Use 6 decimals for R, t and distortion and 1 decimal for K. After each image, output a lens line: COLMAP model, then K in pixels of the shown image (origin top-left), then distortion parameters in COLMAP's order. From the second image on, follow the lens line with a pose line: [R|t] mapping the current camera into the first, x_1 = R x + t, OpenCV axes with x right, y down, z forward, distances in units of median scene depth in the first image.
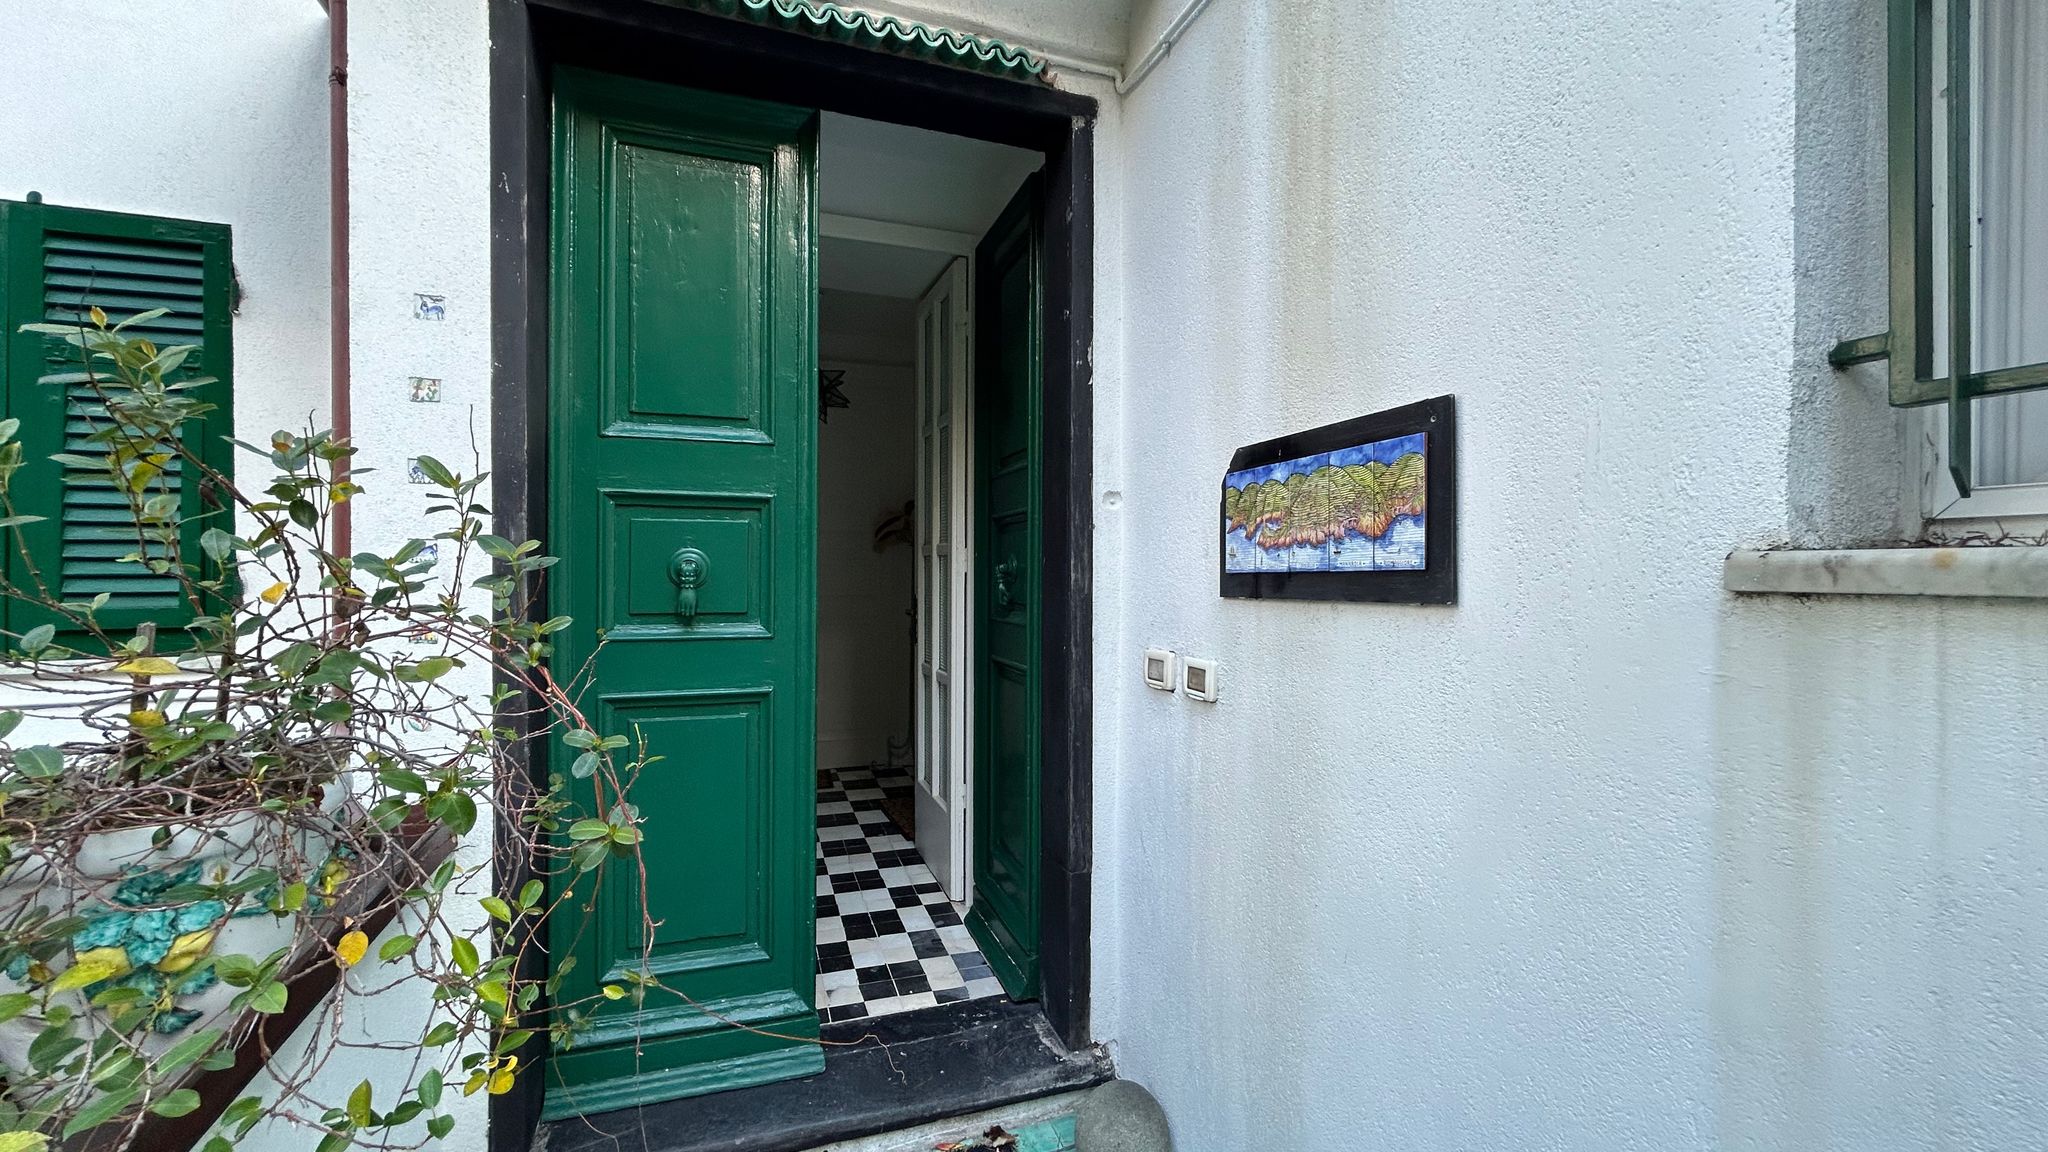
lens RADIAL K [[815.2, 0, 1020.8], [0, 815.2, 563.3], [0, 0, 1]] dist [0.000252, 0.000066]
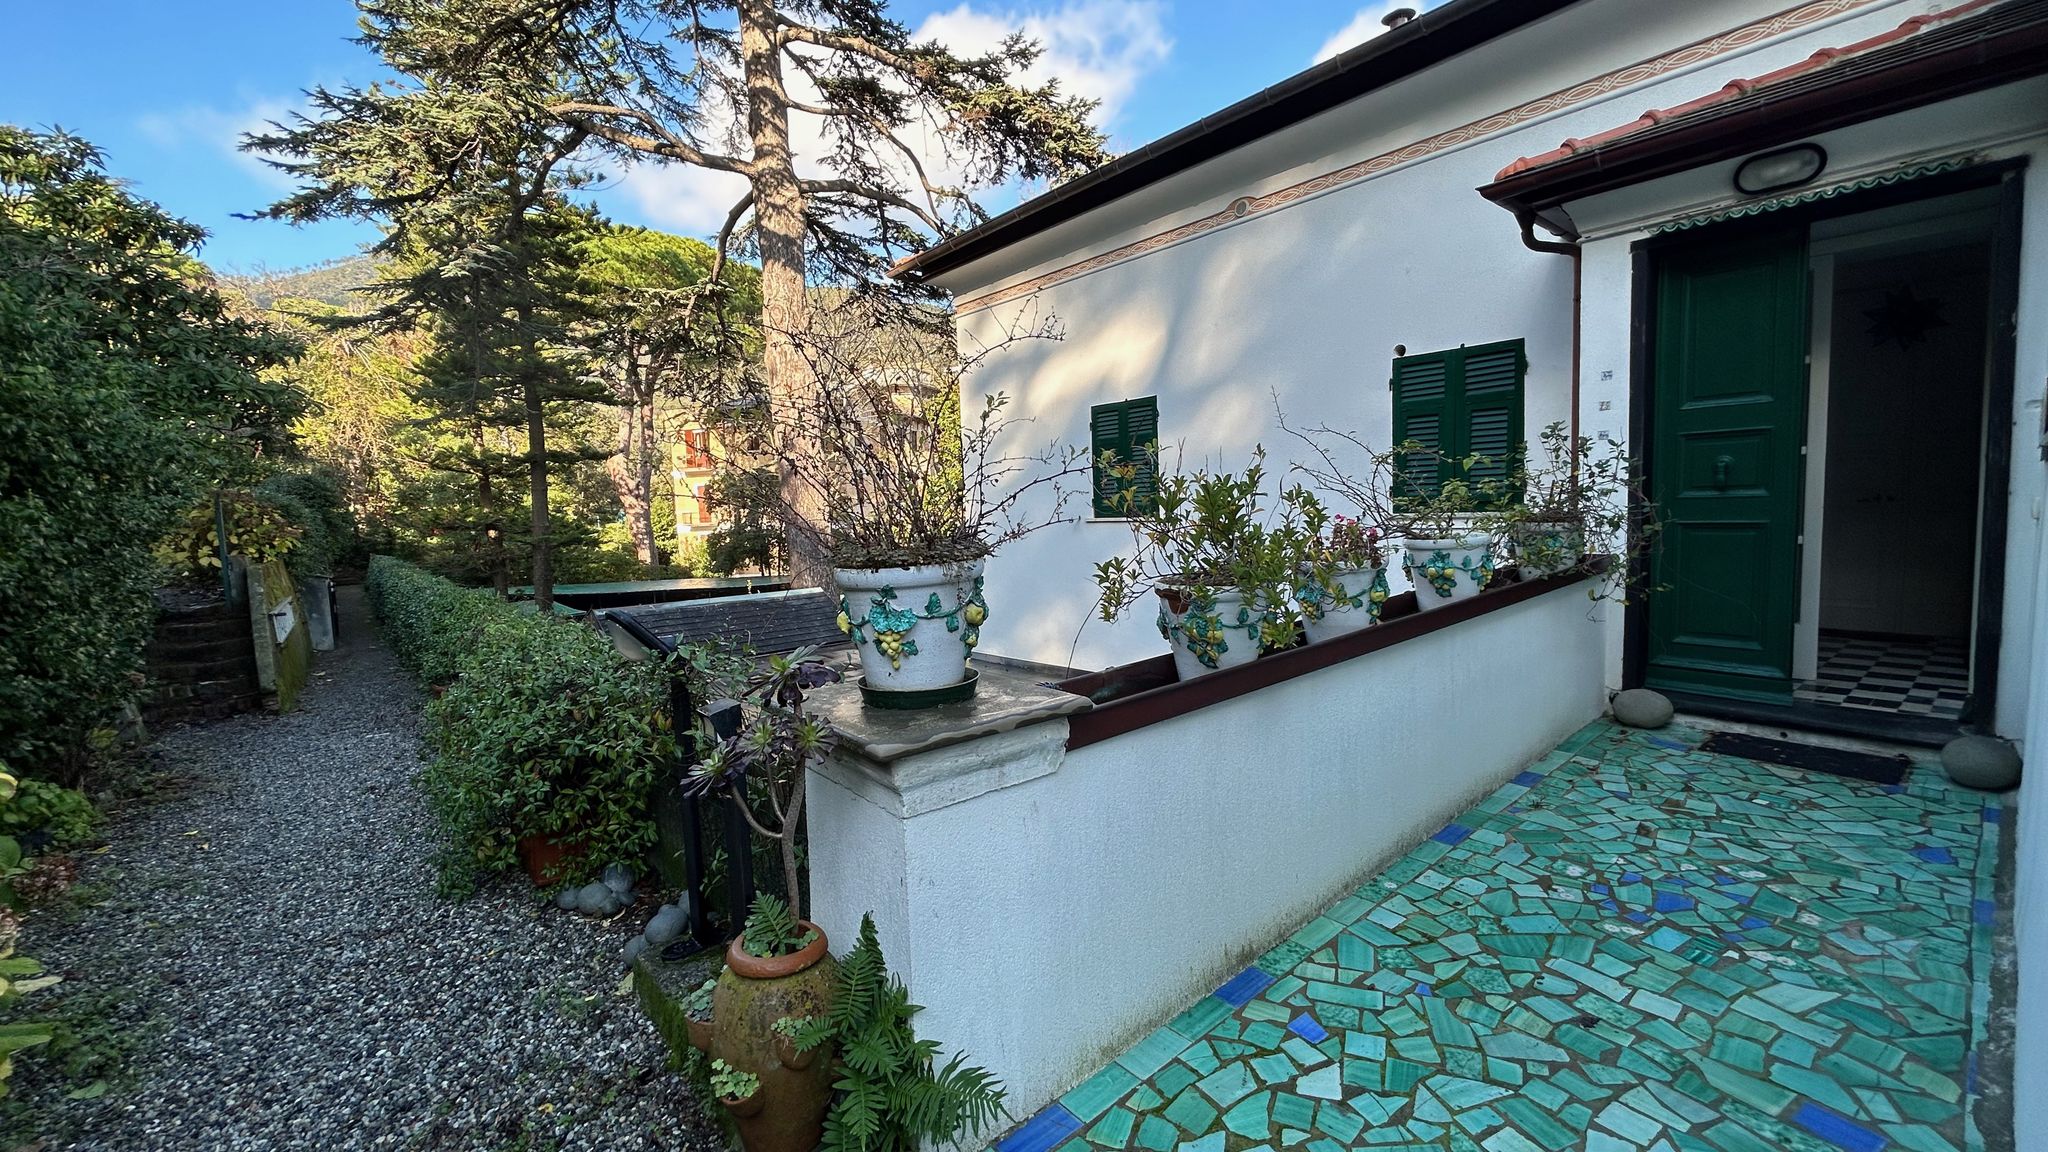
lens RADIAL K [[818.9, 0, 1020.6], [0, 818.9, 571.6], [0, 0, 1]] dist [0.001270, 0.000345]
pose [[0.340120, 0.061131, -0.938393, 1.004037], [0.040850, 0.995982, 0.079689, 0.037848], [0.939494, -0.065437, 0.336256, -1.485666]]
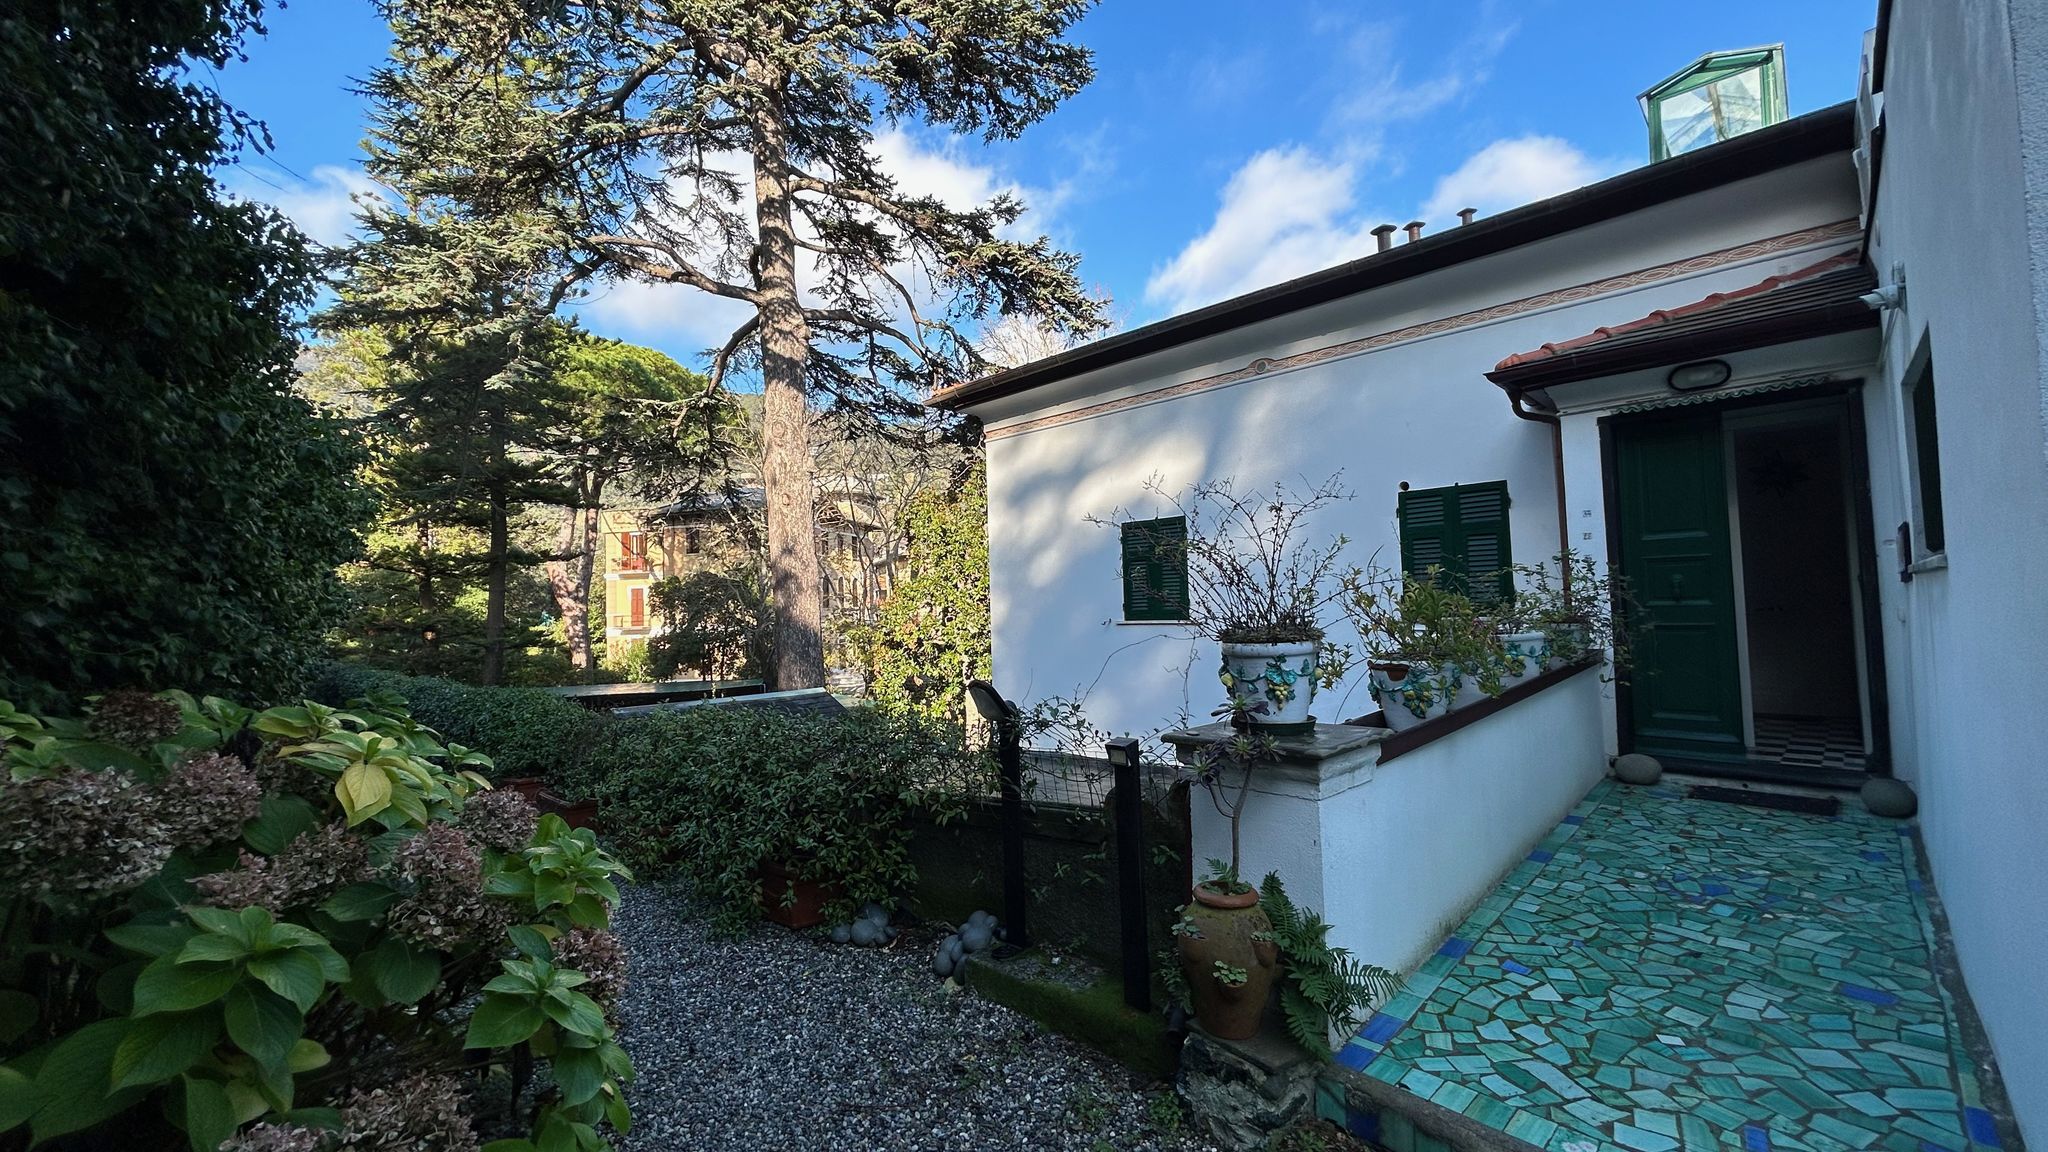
lens RADIAL K [[819.4, 0, 1022.1], [0, 819.4, 572.9], [0, 0, 1]] dist [0.004376, -0.000286]
pose [[0.430573, -0.054395, -0.900915, 1.201895], [0.033318, 0.998460, -0.044362, 0.026637], [0.901940, -0.010916, 0.431723, -2.321353]]
